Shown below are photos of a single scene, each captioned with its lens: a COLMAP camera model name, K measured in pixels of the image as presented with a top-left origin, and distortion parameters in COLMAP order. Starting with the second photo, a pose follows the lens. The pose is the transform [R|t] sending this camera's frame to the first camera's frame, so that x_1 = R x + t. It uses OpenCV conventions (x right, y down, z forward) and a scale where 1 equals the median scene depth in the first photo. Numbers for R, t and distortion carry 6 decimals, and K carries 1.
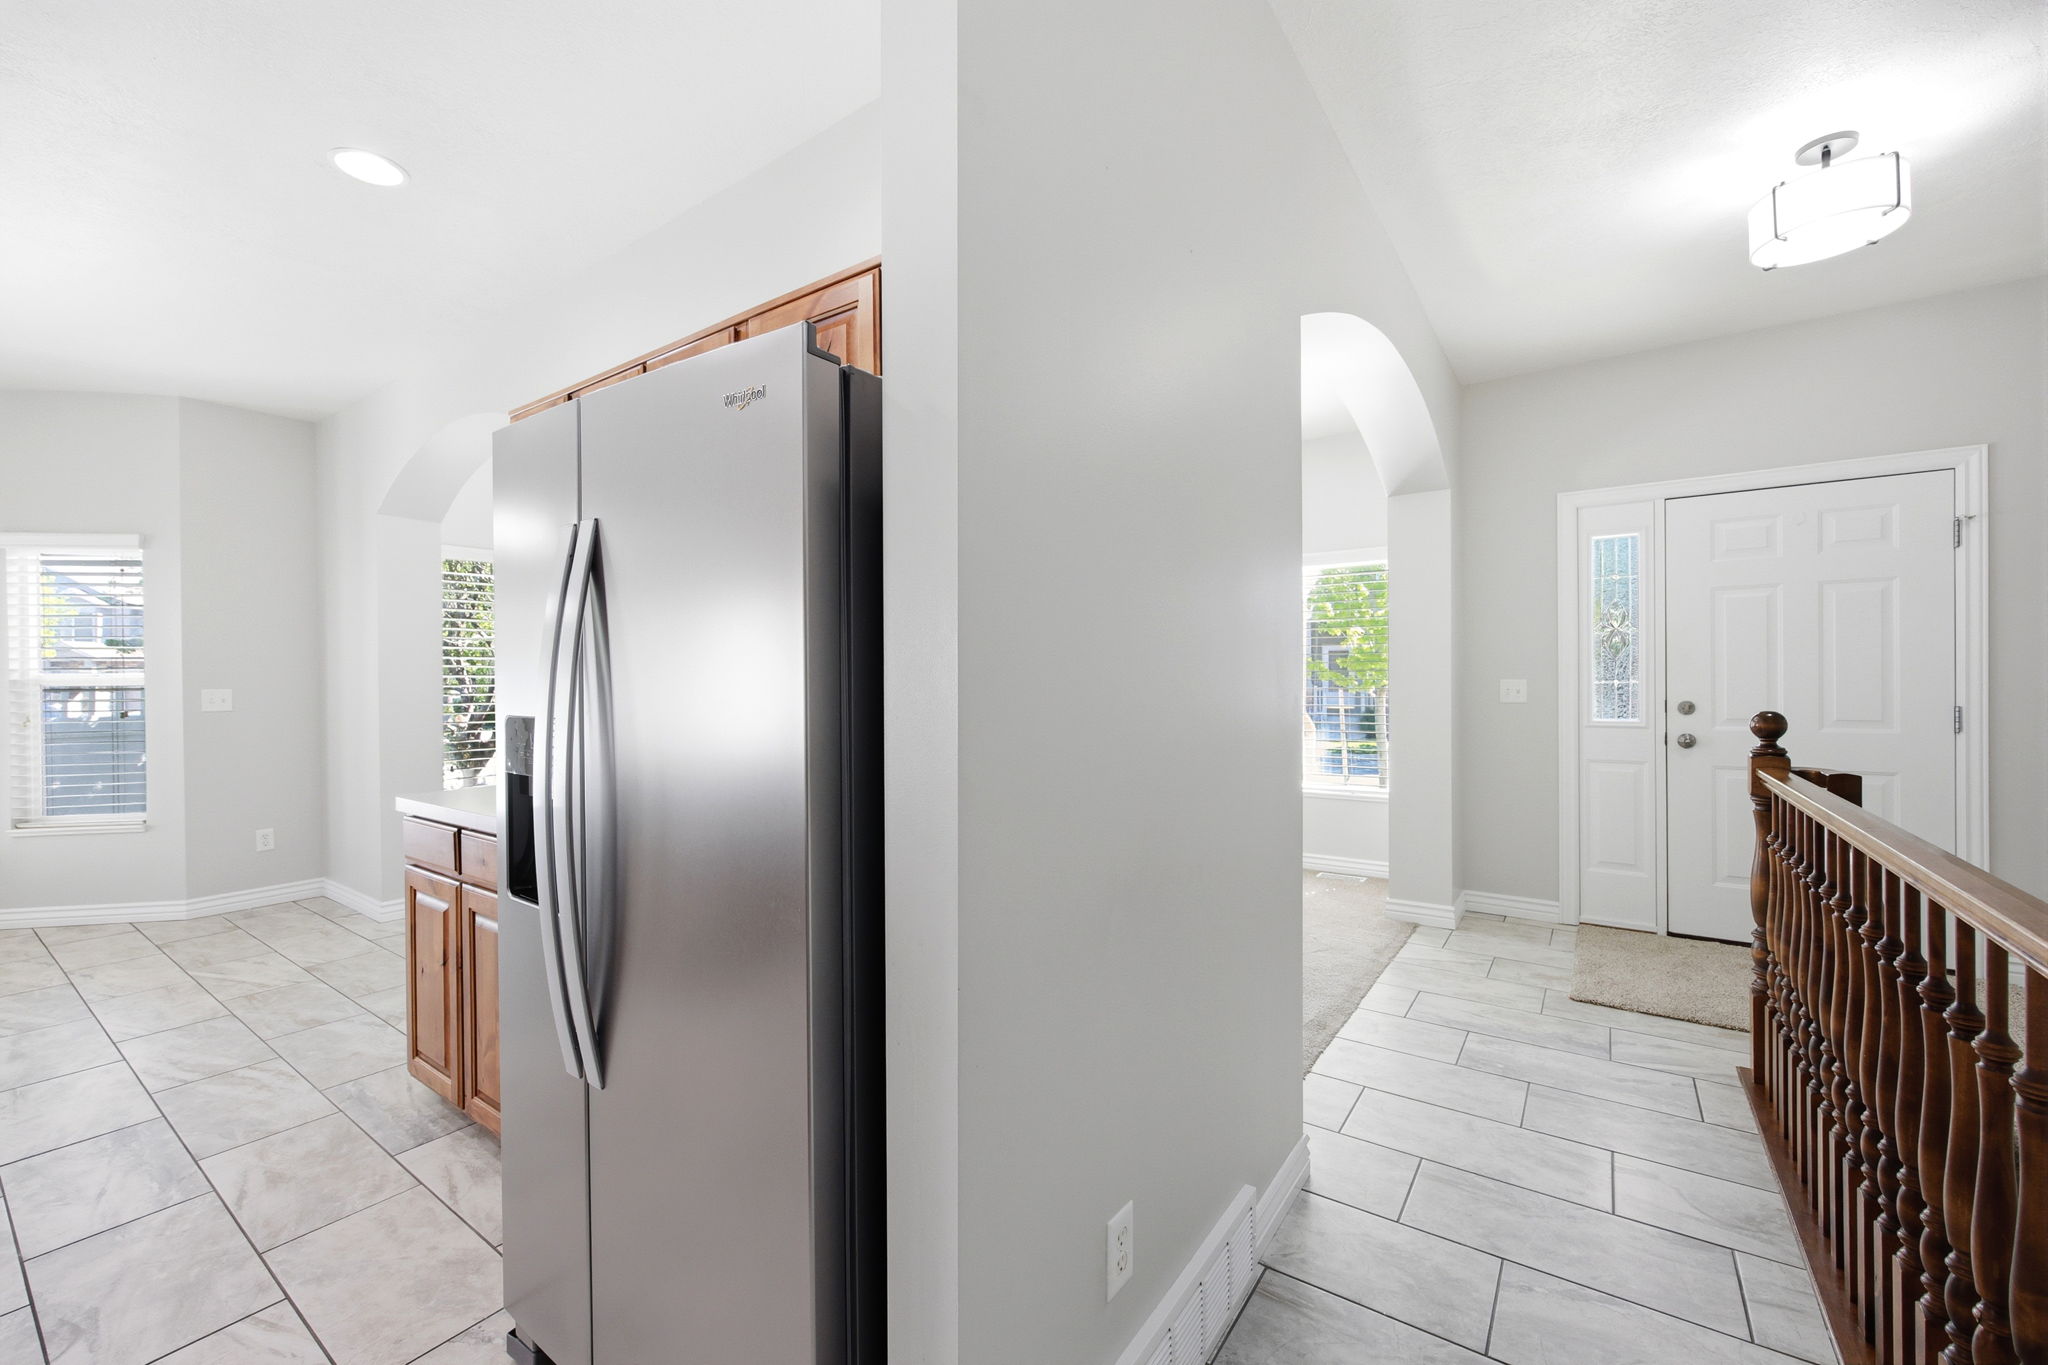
lens RADIAL K [[820.2, 0, 1029.0], [0, 820.2, 685.9], [0, 0, 1]] dist [-0.000835, 0.000018]
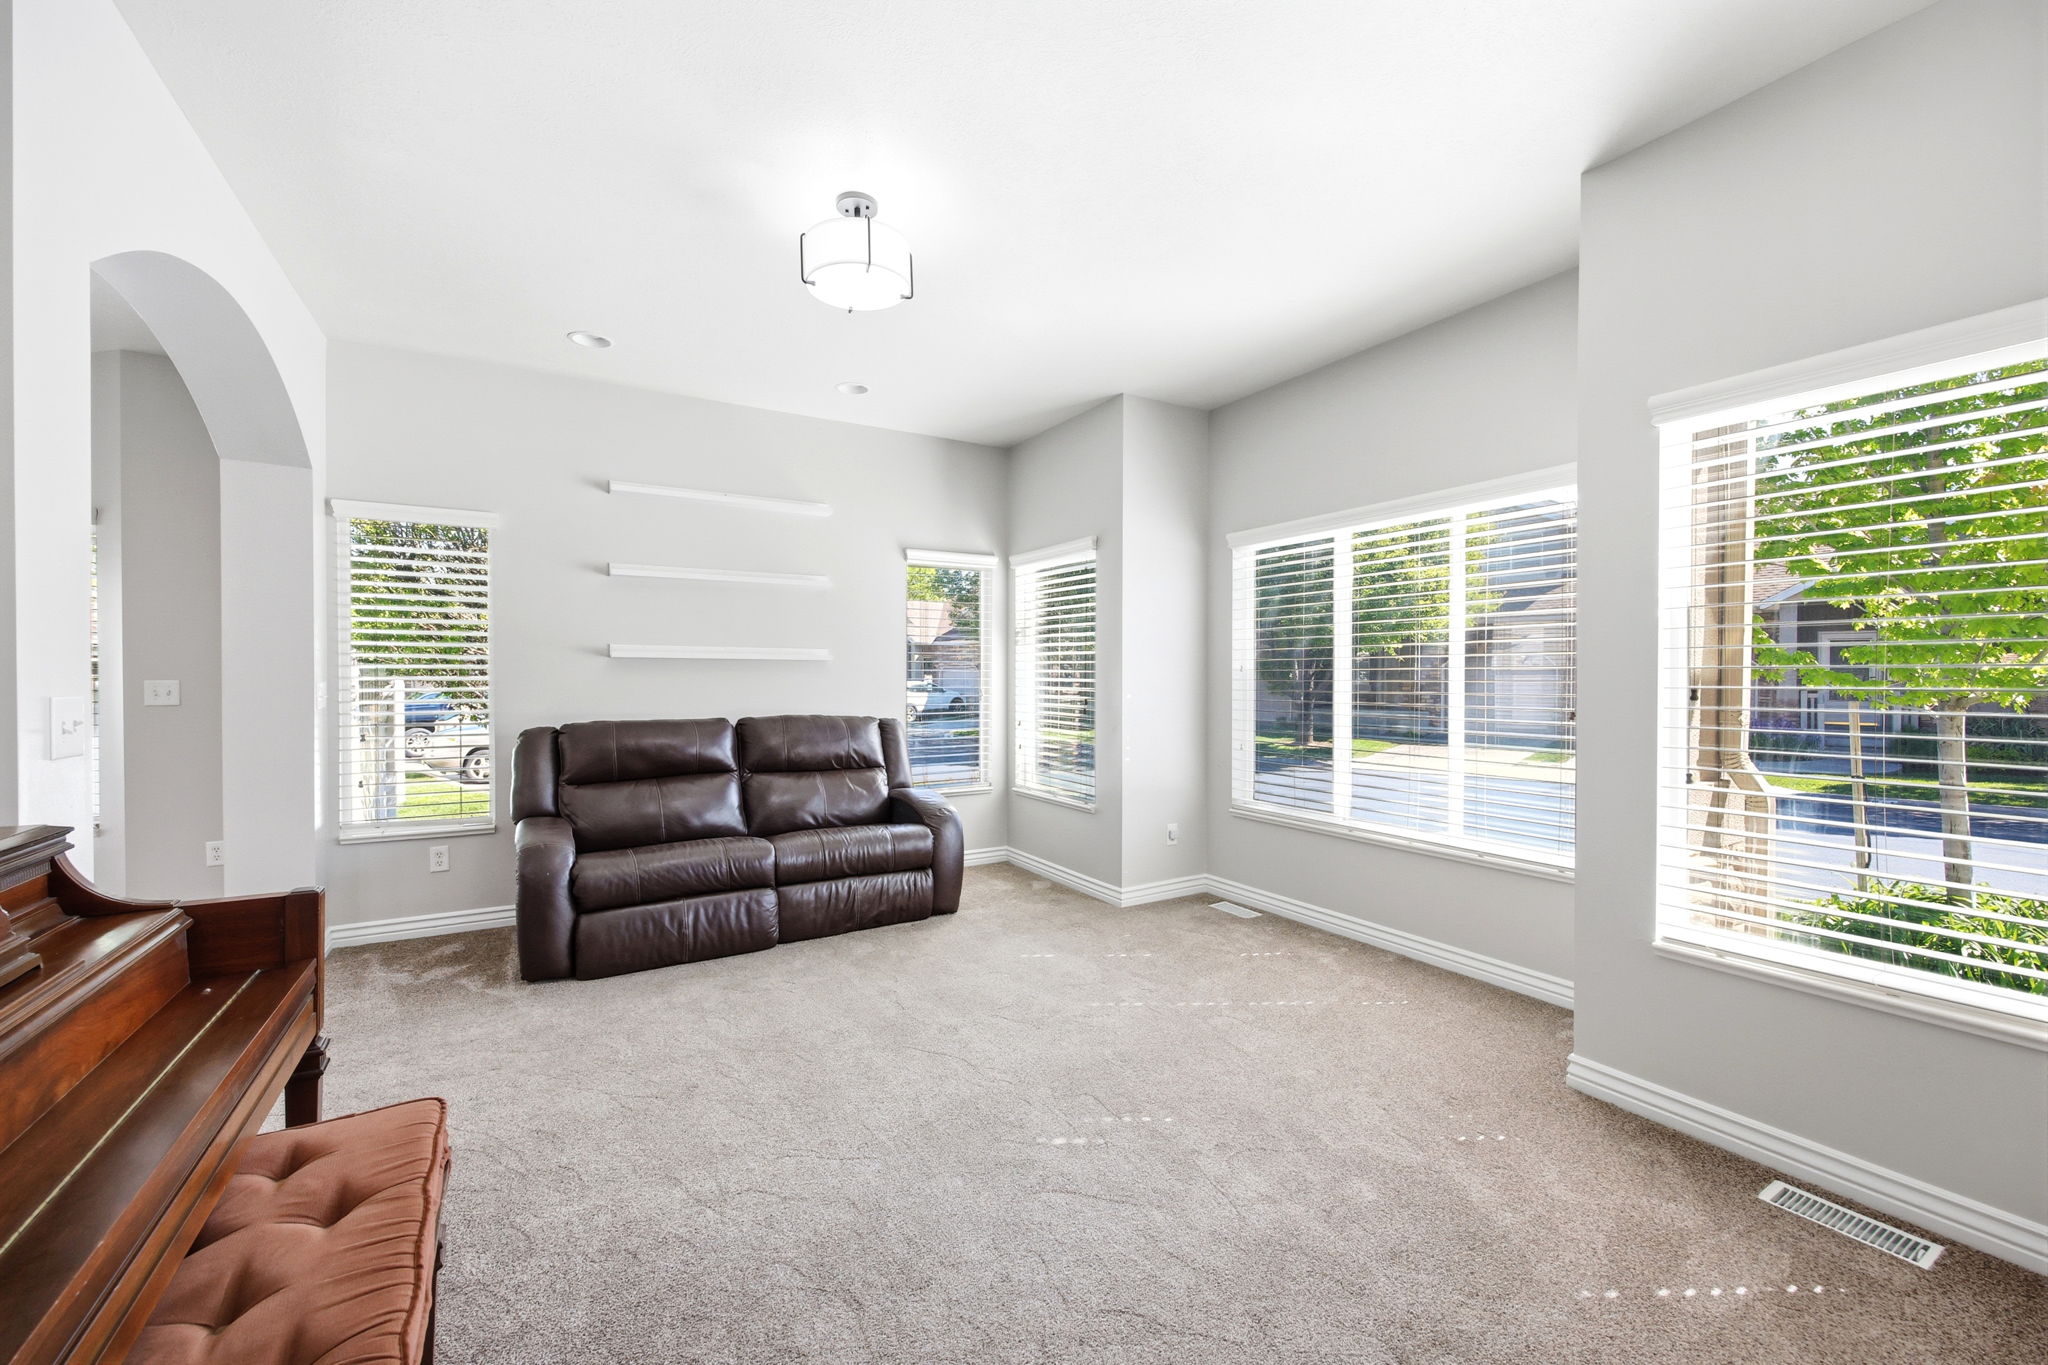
lens RADIAL K [[825.2, 0, 1018.1], [0, 825.2, 682.0], [0, 0, 1]] dist [-0.002618, -0.000099]
pose [[0.909544, 0.010682, -0.415470, 0.292507], [-0.011611, 0.999933, 0.000290, -0.006653], [0.415445, 0.004561, 0.909607, 0.776636]]
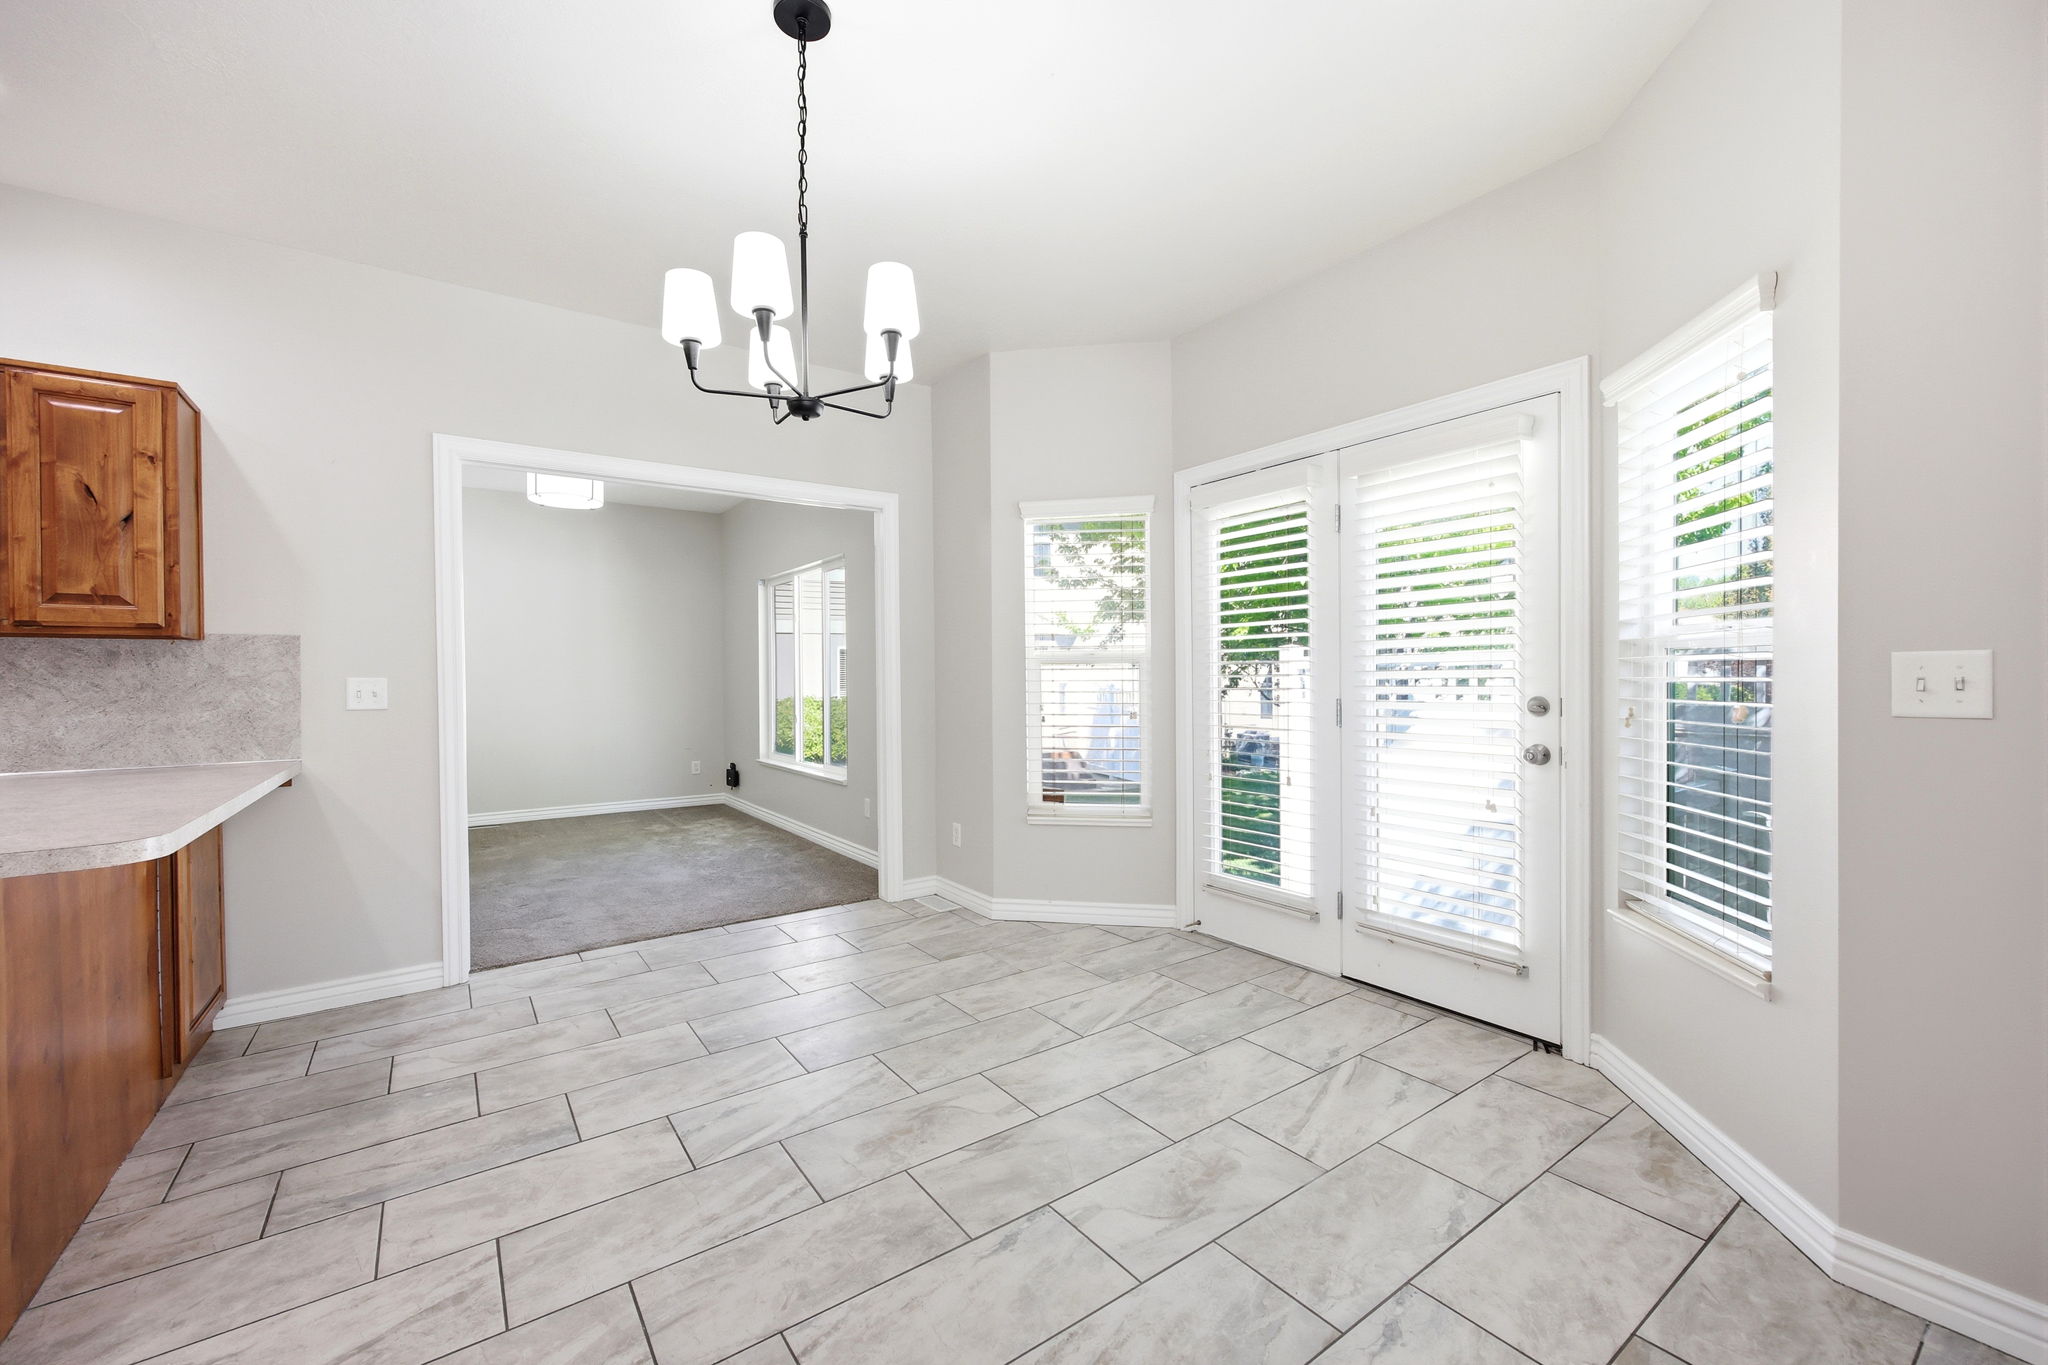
lens RADIAL K [[820.2, 0, 1029.0], [0, 820.2, 685.9], [0, 0, 1]] dist [-0.000835, 0.000018]
pose [[-0.327958, 0.018701, -0.944507, -0.743361], [0.002931, 0.999819, 0.018778, 0.014883], [0.944688, 0.003390, -0.327954, 1.020752]]
